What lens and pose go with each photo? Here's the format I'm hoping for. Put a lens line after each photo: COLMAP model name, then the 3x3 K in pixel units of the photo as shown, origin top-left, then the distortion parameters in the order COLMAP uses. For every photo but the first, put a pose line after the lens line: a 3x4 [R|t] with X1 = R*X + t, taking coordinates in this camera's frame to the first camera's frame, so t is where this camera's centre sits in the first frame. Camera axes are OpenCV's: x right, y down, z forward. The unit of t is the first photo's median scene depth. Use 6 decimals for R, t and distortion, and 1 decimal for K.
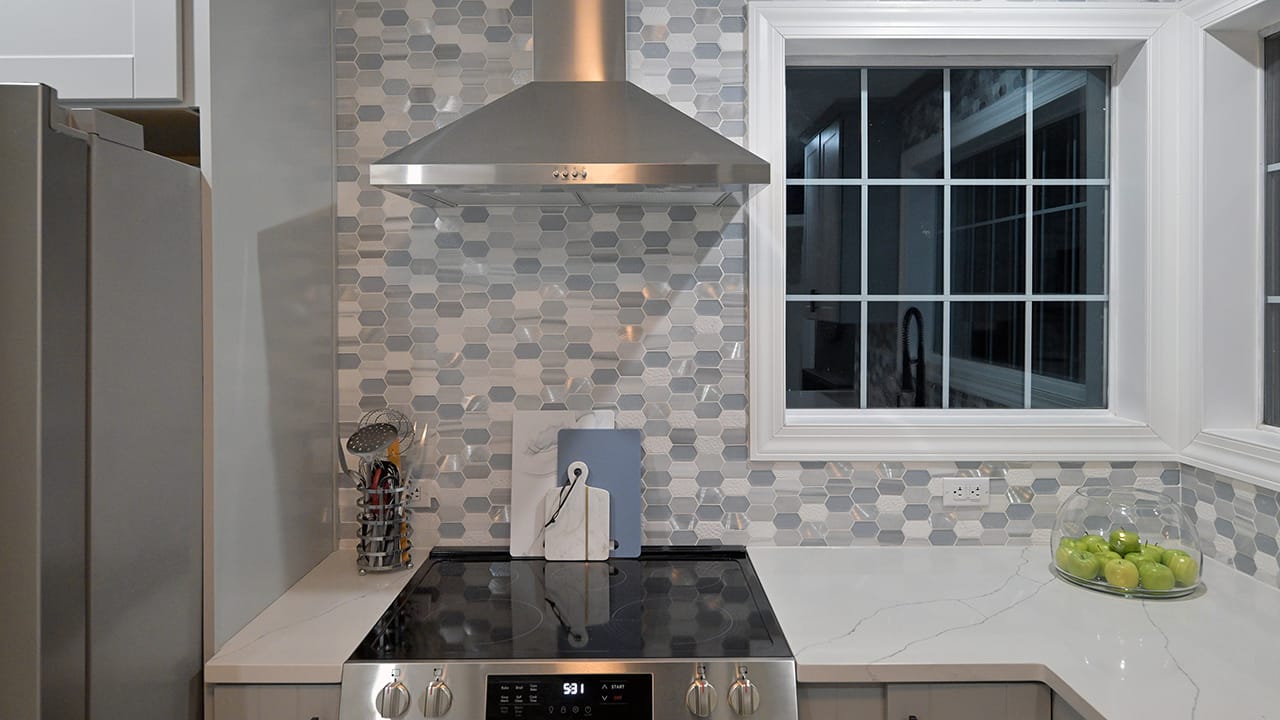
lens RADIAL K [[842.1, 0, 638.9], [0, 842.1, 306.3], [0, 0, 1]] dist [-0.003682, -0.000976]
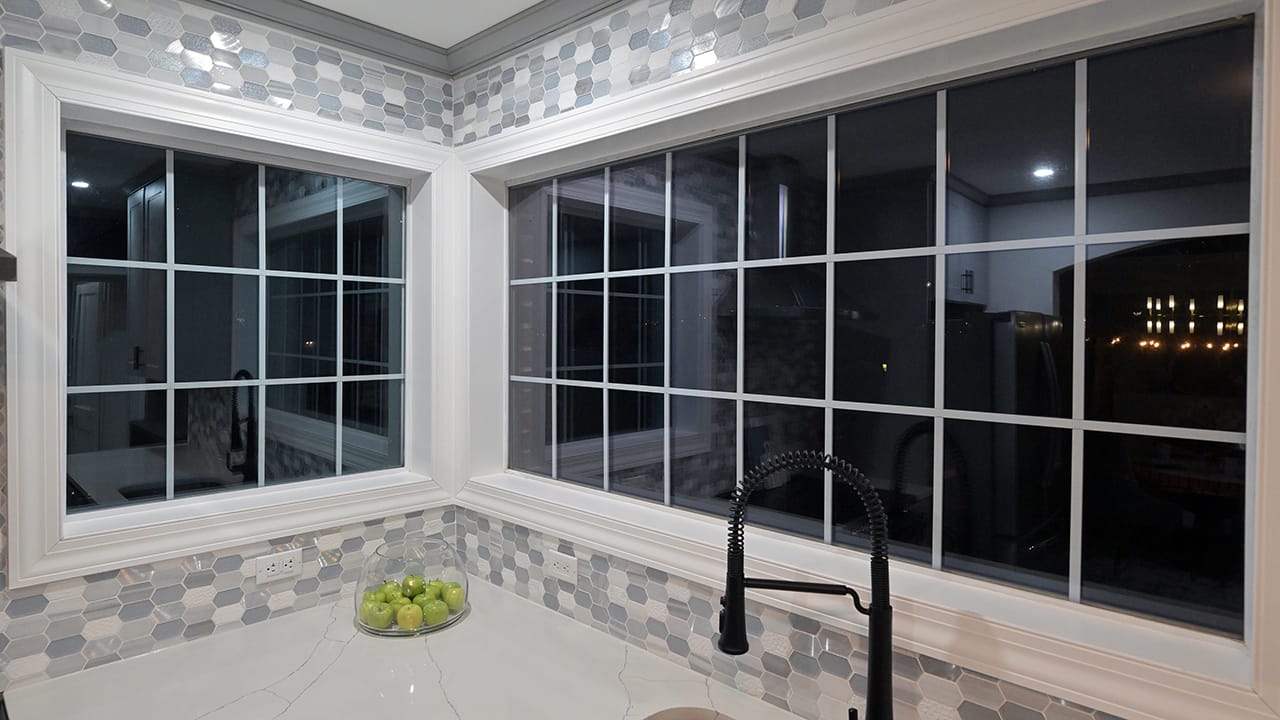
lens RADIAL K [[693.3, 0, 631.0], [0, 693.3, 342.0], [0, 0, 1]] dist [-0.001550, 0.000217]
pose [[0.694998, -0.002907, 0.719006, 0.066771], [-0.000020, 0.999992, 0.004062, -0.068686], [-0.719011, -0.002837, 0.694992, 0.066571]]
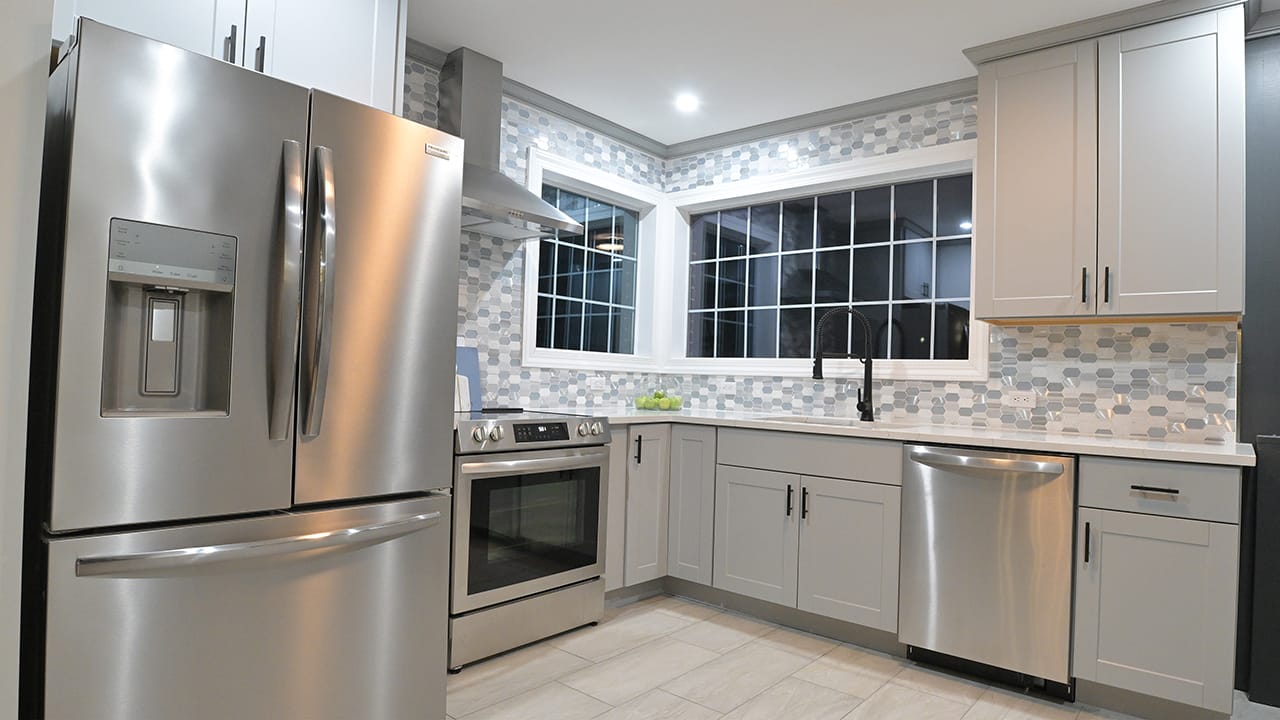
lens RADIAL K [[691.8, 0, 713.5], [0, 691.8, 368.6], [0, 0, 1]] dist [-0.041391, -0.000248]
pose [[0.608468, 0.032498, 0.792913, -0.916116], [-0.023052, 0.999463, -0.023274, 0.216297], [-0.793243, -0.004117, 0.608891, -0.396793]]
